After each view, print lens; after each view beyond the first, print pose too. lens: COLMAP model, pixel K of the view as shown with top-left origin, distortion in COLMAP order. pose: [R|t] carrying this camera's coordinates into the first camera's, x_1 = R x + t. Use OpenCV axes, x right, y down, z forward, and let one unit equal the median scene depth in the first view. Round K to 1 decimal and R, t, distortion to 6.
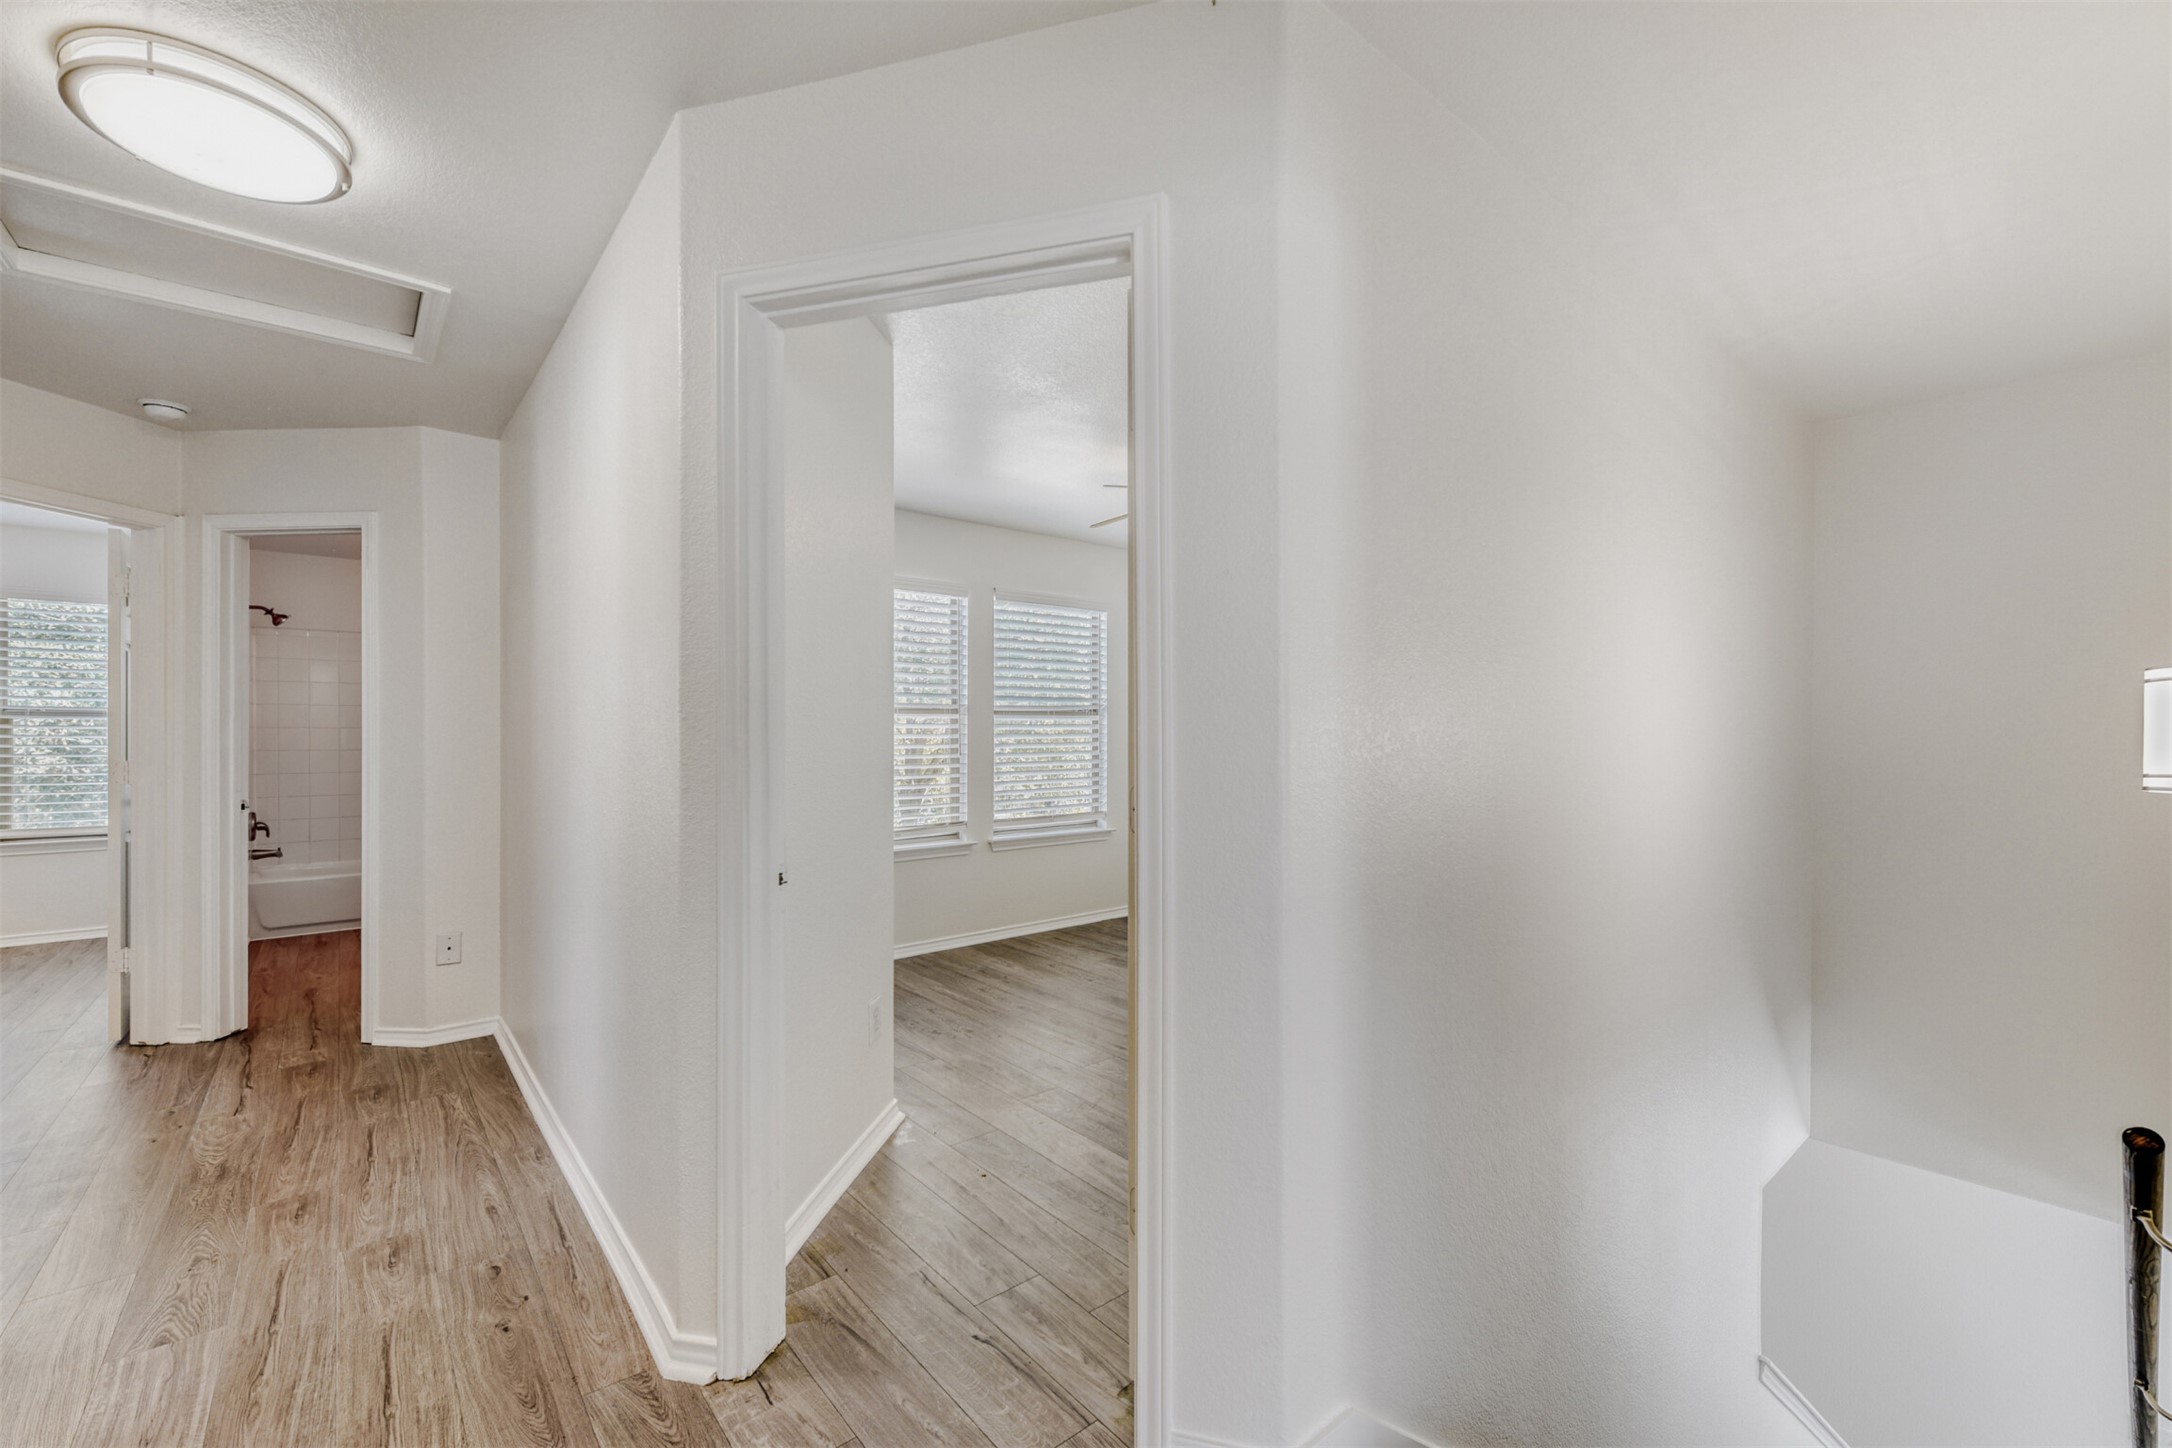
lens RADIAL K [[871.8, 0, 1135.9], [0, 871.8, 718.3], [0, 0, 1]] dist [0.000912, -0.000141]
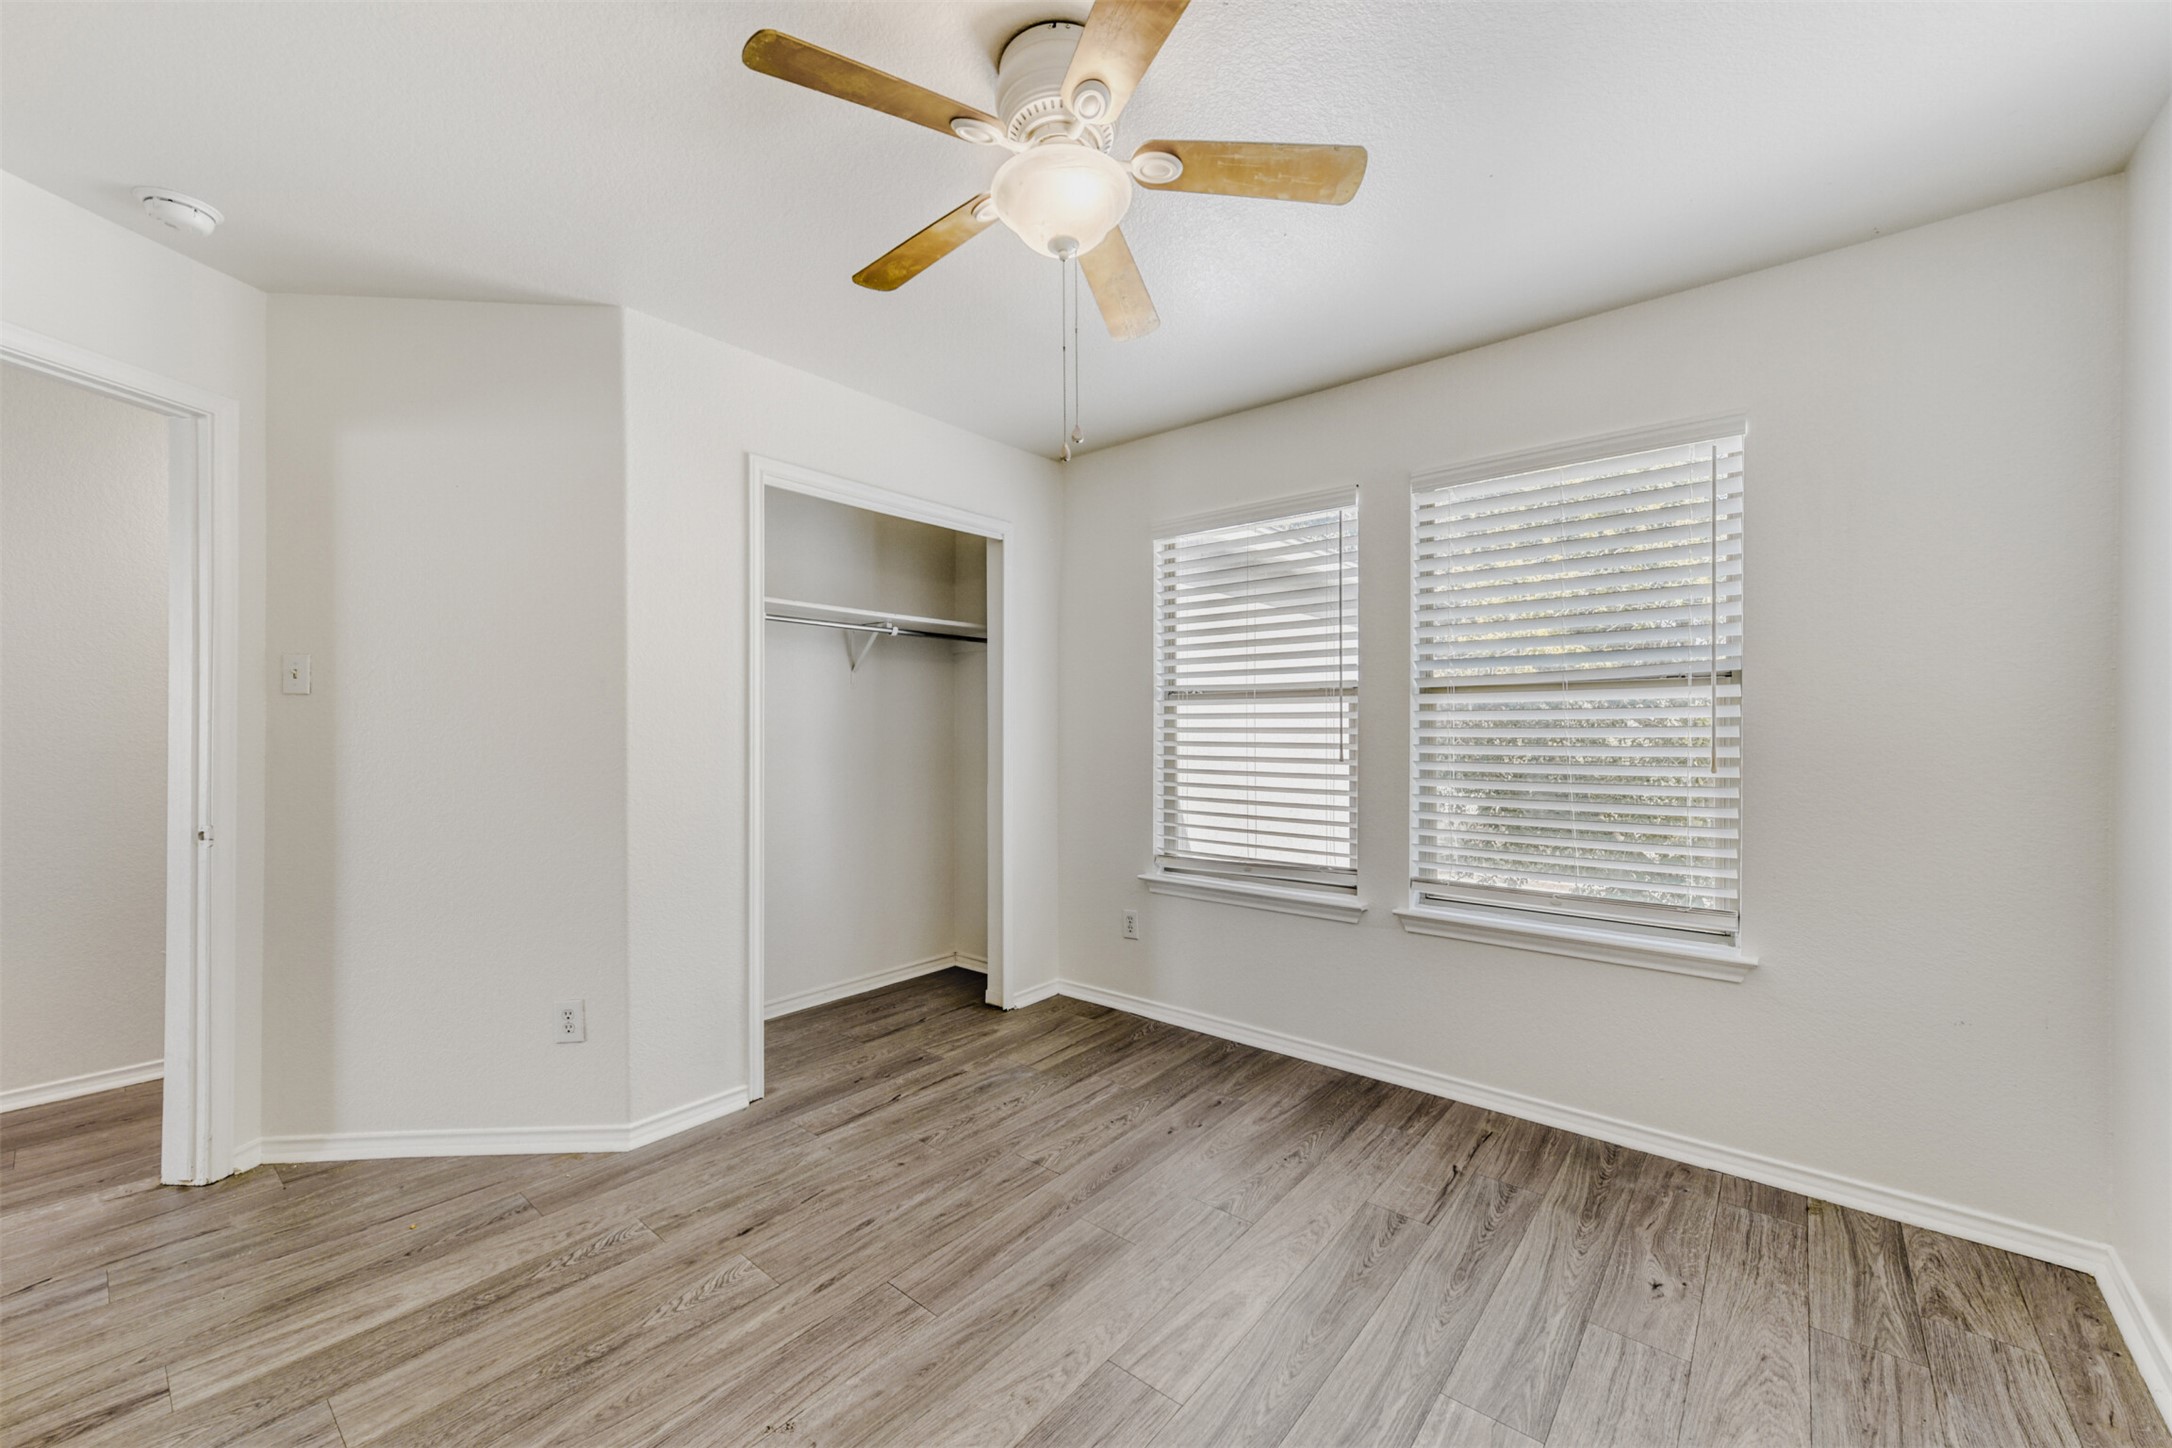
lens RADIAL K [[871.8, 0, 1135.9], [0, 871.8, 718.3], [0, 0, 1]] dist [0.000912, -0.000141]
pose [[0.177600, -0.001801, -0.984101, 0.420355], [0.002162, 0.999997, -0.001440, 0.014822], [0.984100, -0.001872, 0.177603, 0.819434]]
